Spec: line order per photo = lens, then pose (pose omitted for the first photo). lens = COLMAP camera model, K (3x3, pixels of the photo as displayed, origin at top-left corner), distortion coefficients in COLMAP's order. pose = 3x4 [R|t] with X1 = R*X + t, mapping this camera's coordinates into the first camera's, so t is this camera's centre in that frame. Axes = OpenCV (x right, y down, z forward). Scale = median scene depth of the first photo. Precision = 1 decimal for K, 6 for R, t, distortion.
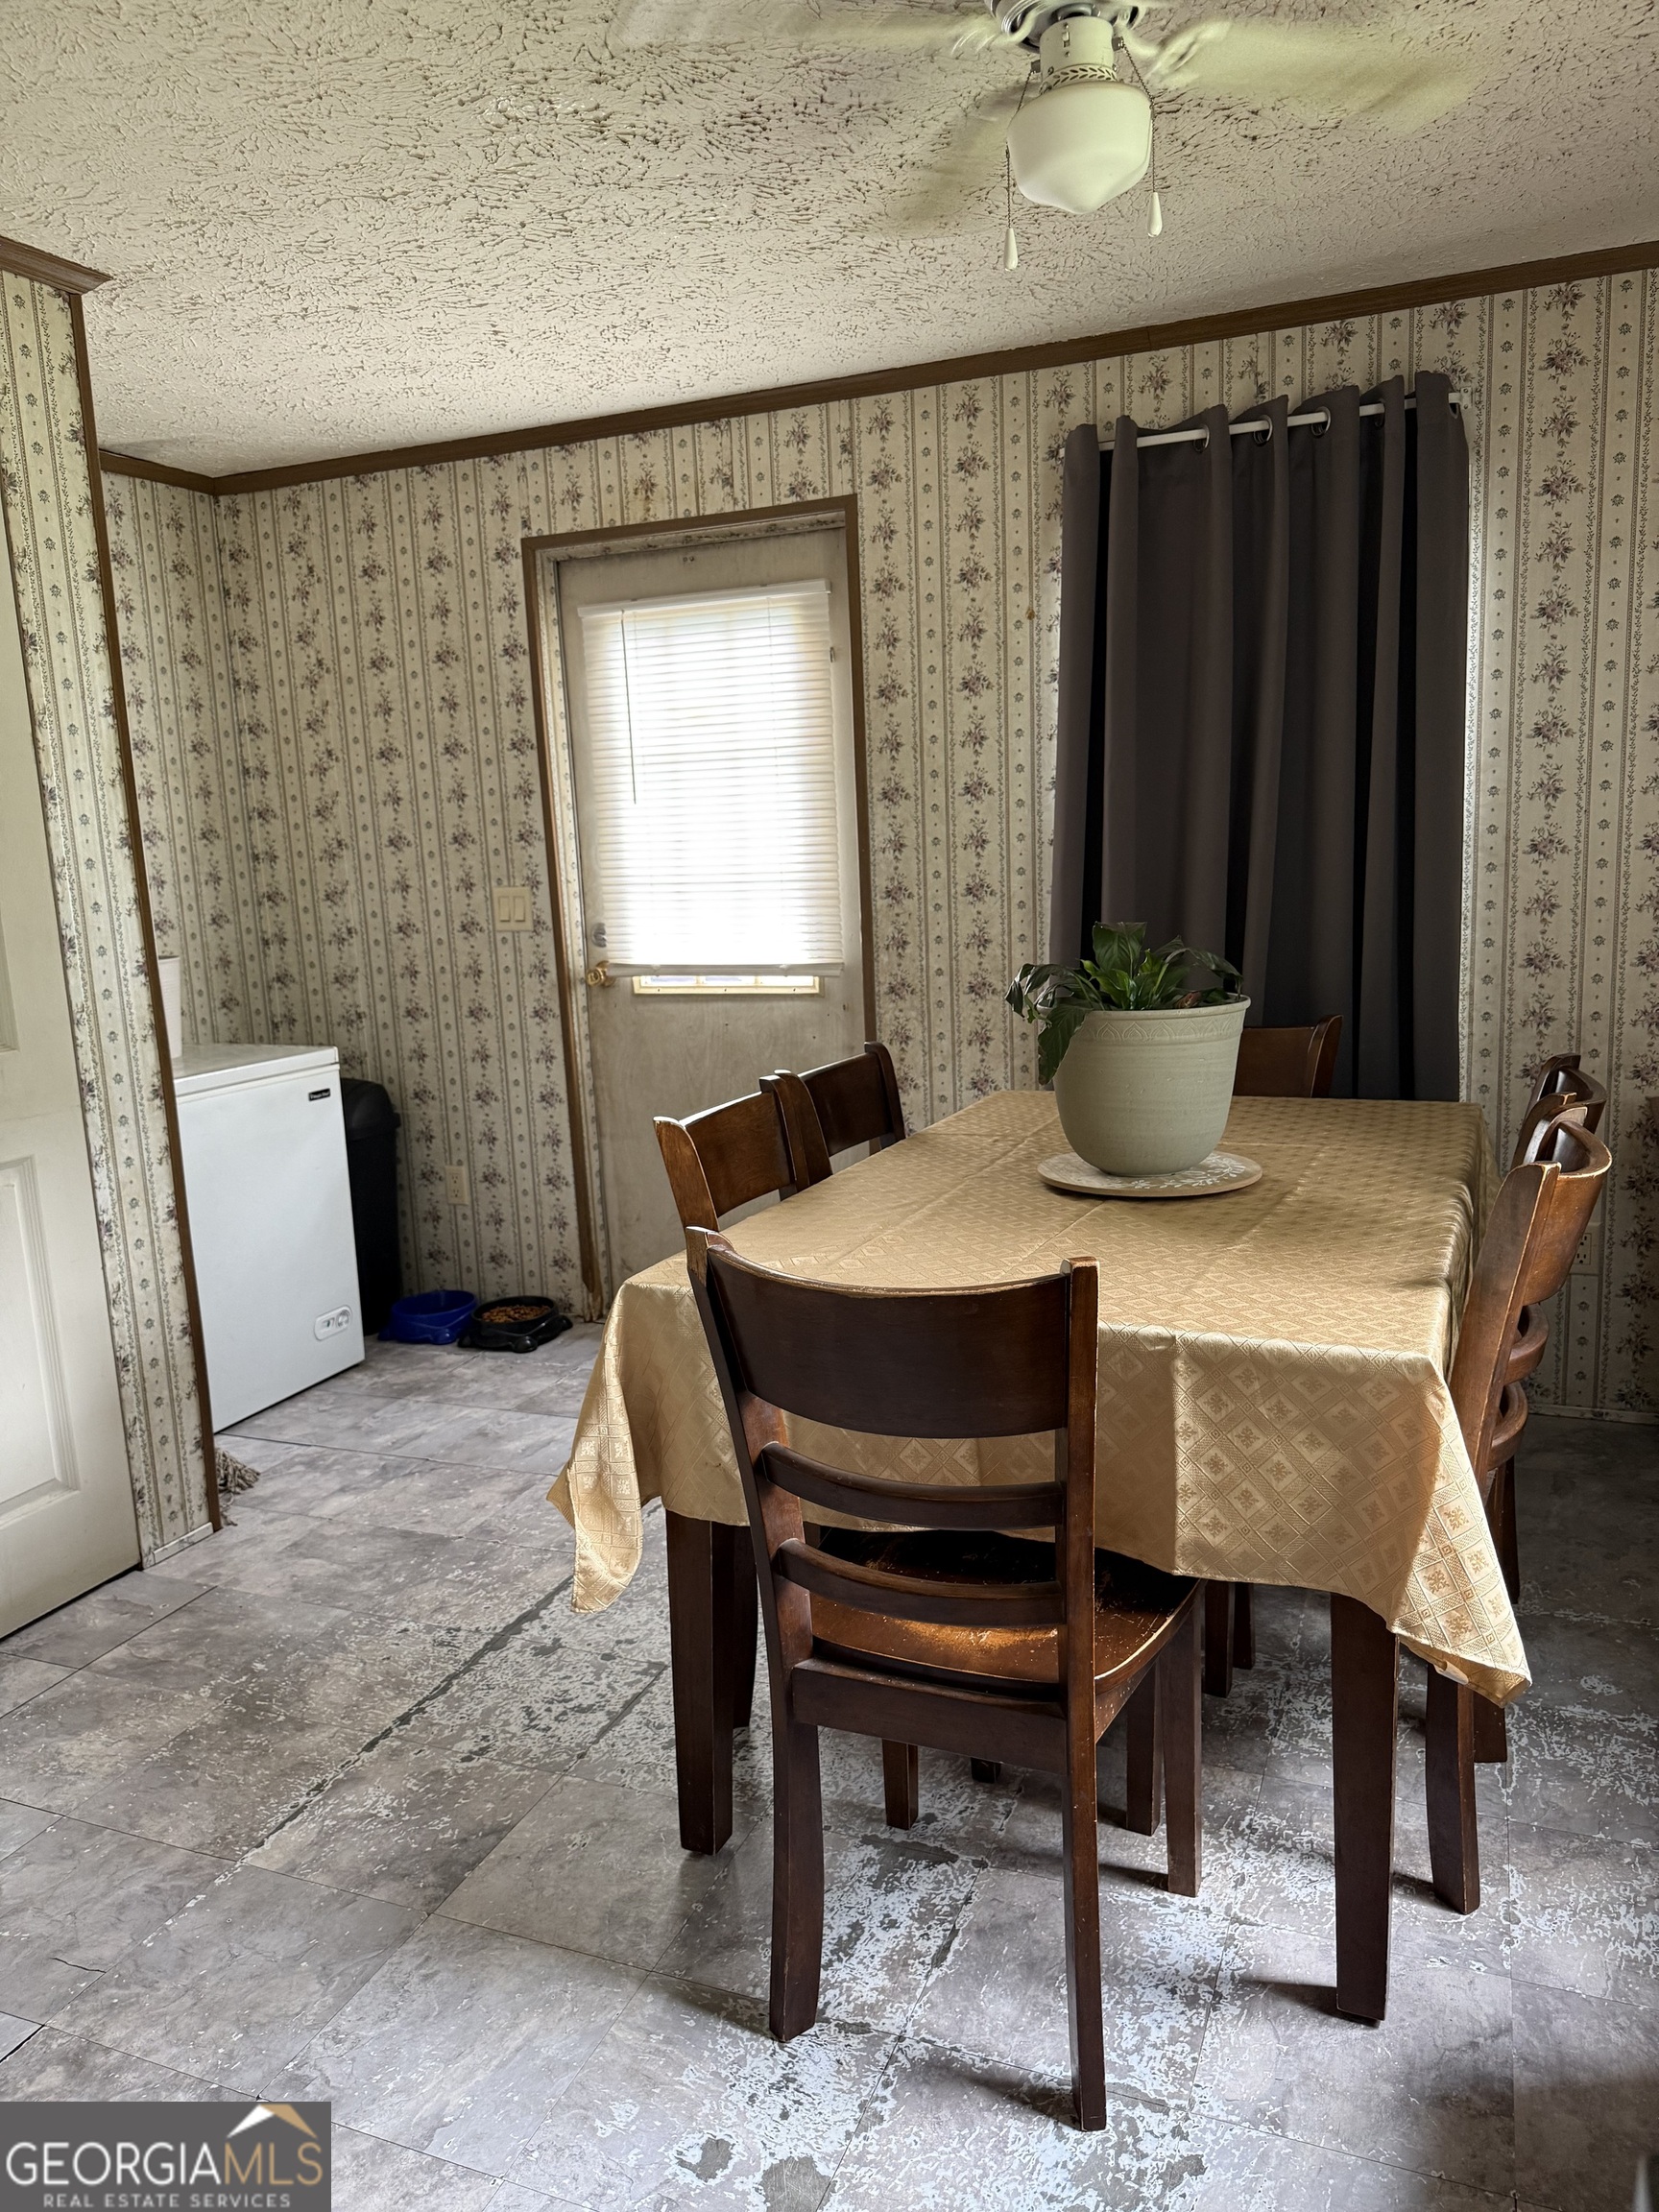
lens RADIAL K [[1581.9, 0, 837.1], [0, 1581.9, 1124.4], [0, 0, 1]] dist [0.024027, -0.006596]
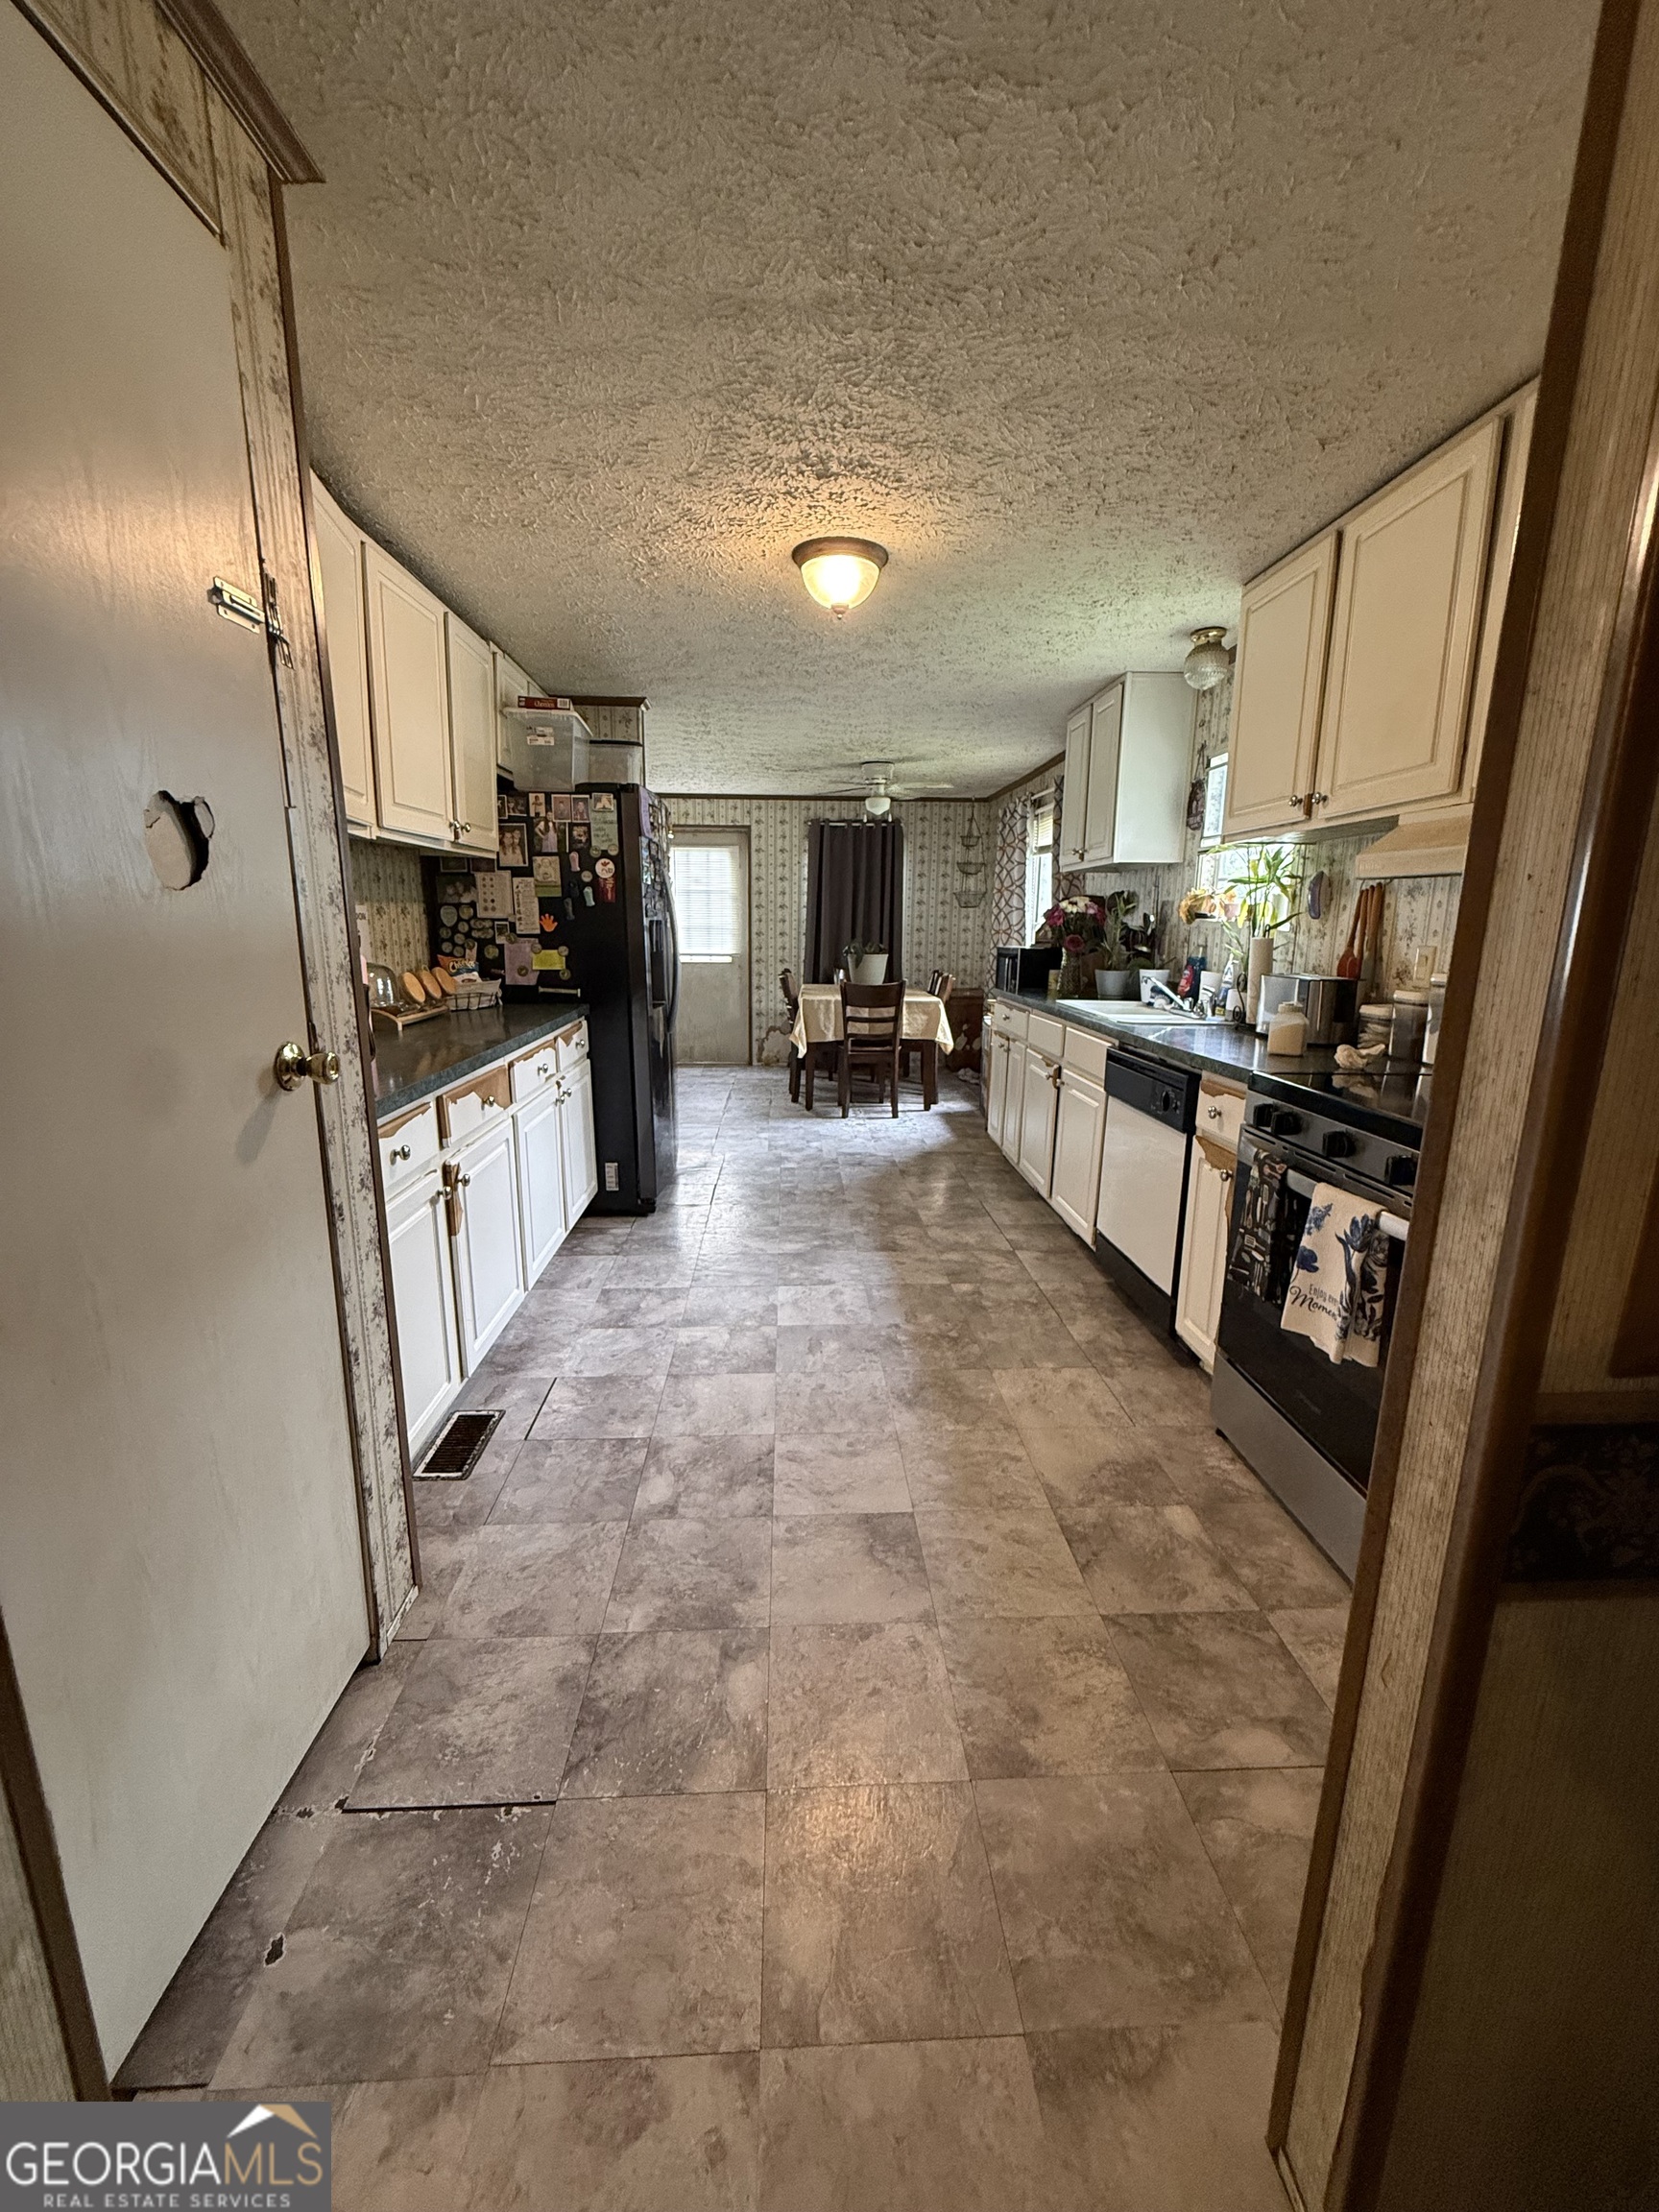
lens RADIAL K [[887.2, 0, 819.5], [0, 887.2, 1105.9], [0, 0, 1]] dist [0.003828, 0.000238]
pose [[0.911253, -0.028630, 0.410851, -0.822305], [0.023884, 0.999576, 0.016683, 0.262304], [-0.411154, -0.005389, 0.911550, -1.104918]]
